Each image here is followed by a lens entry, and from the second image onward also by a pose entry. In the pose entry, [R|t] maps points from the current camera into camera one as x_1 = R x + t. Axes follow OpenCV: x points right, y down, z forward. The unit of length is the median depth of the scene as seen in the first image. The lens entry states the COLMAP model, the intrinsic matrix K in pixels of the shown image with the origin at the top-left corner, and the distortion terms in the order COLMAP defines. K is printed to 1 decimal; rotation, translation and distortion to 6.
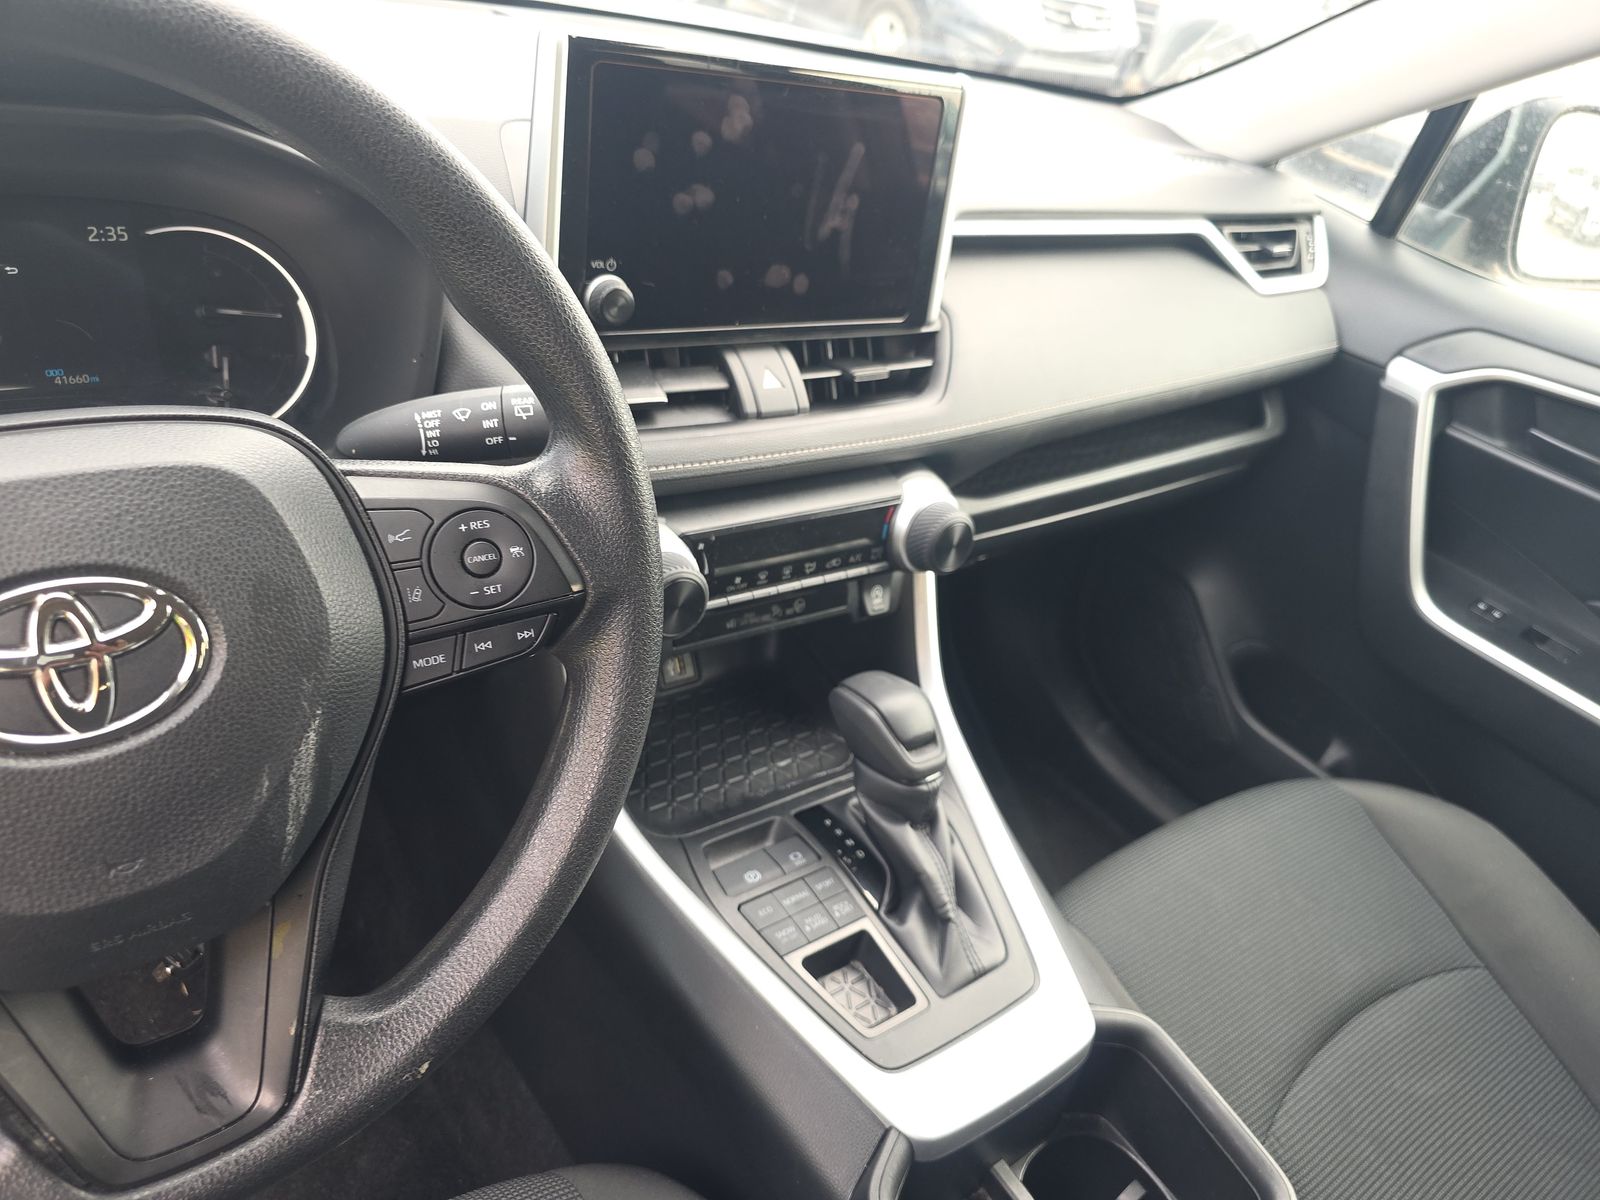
lens RADIAL K [[1069.9, 0, 797.7], [0, 1069.9, 581.9], [0, 0, 1]] dist [0.027576, -0.040285]
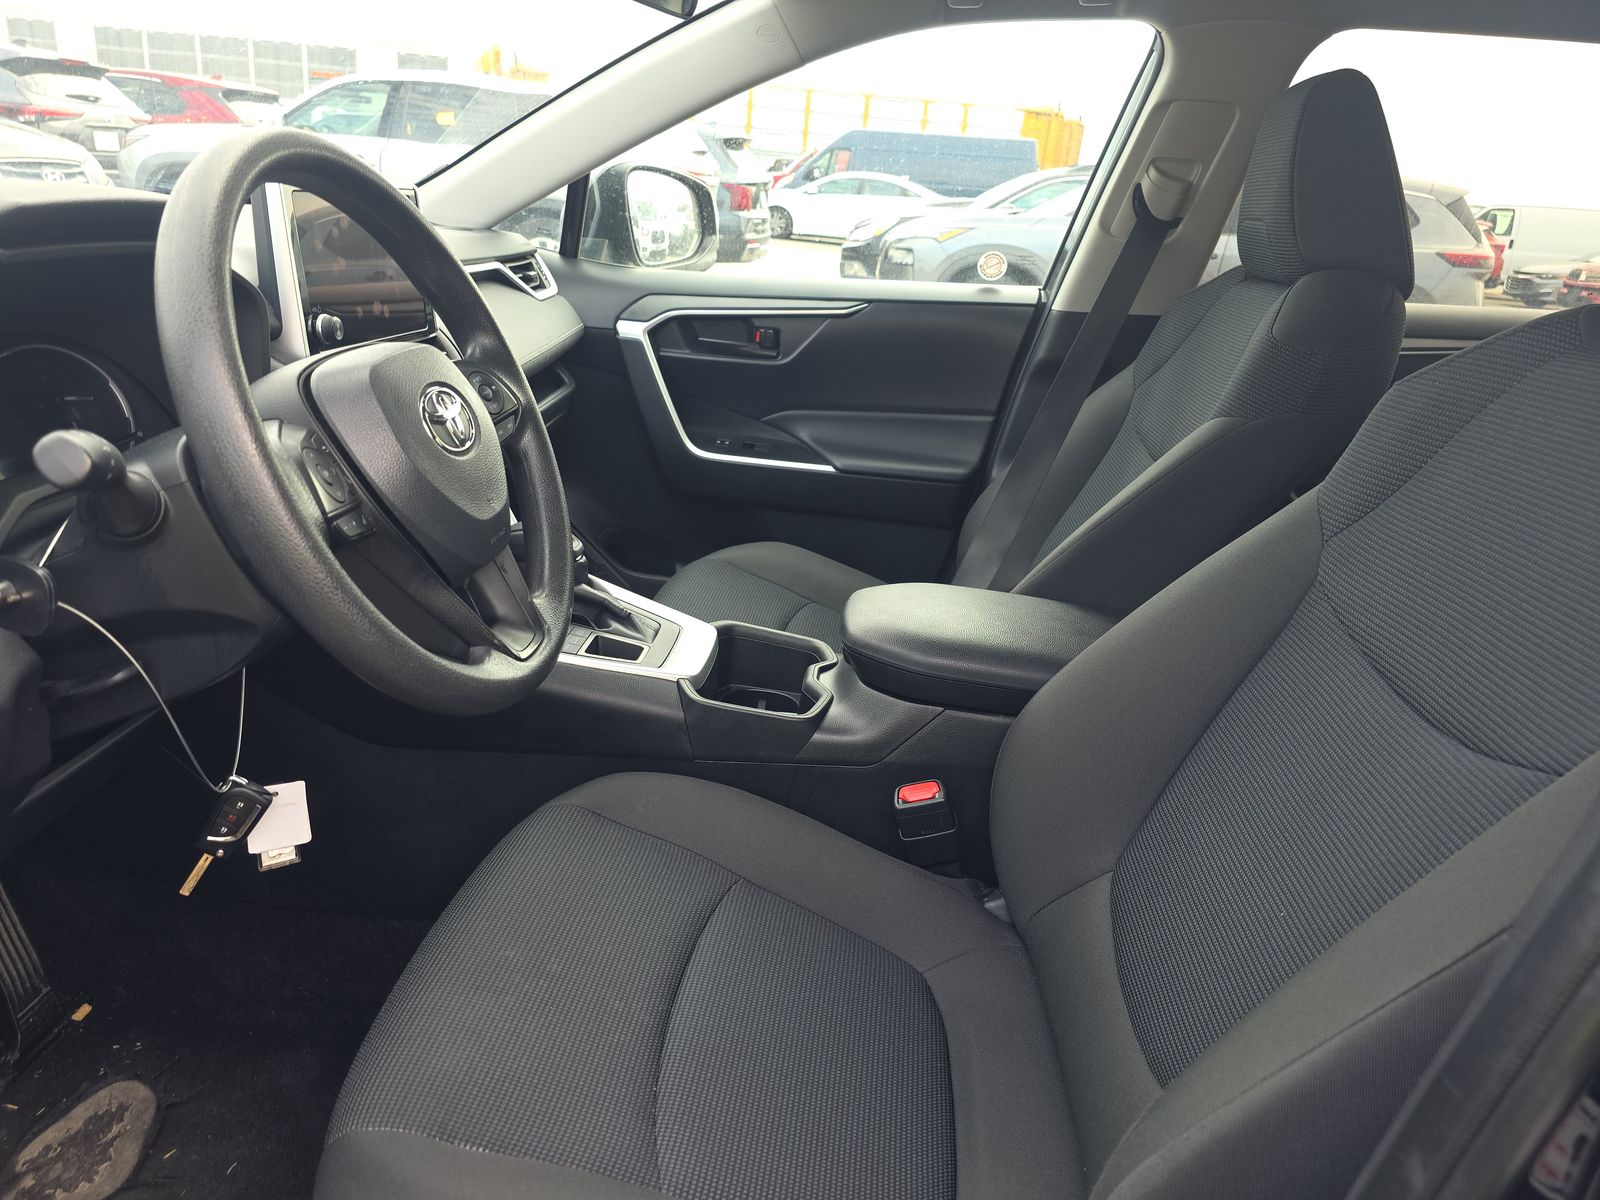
lens RADIAL K [[1079.2, 0, 772.5], [0, 1079.2, 604.4], [0, 0, 1]] dist [0.010412, -0.017890]
pose [[0.665581, -0.373300, 0.646258, -0.871750], [0.427803, 0.900370, 0.079489, 0.257912], [-0.611545, 0.223565, 0.758968, -0.534033]]
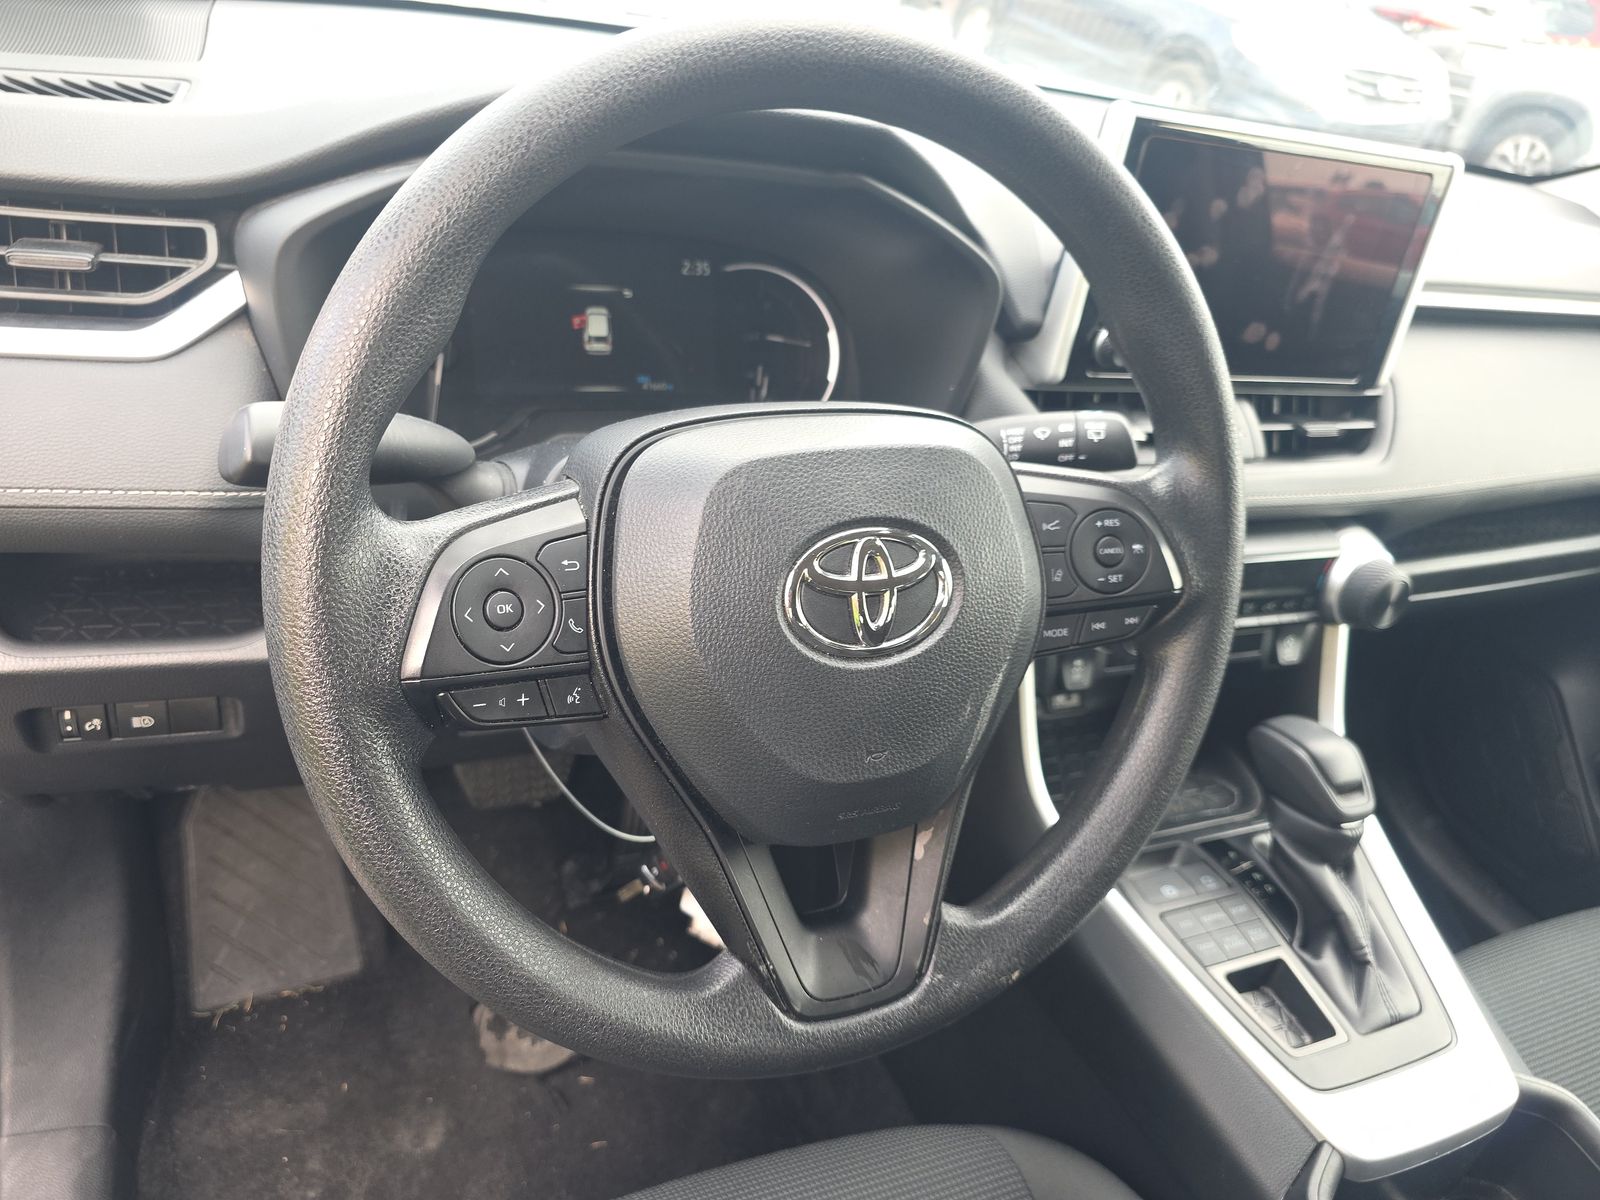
lens RADIAL K [[1079.2, 0, 772.5], [0, 1079.2, 604.4], [0, 0, 1]] dist [0.010412, -0.017890]
pose [[0.974551, 0.103436, -0.198873, -0.240551], [-0.110223, 0.993633, -0.023337, 0.060953], [0.195193, 0.044663, 0.979747, -0.135870]]
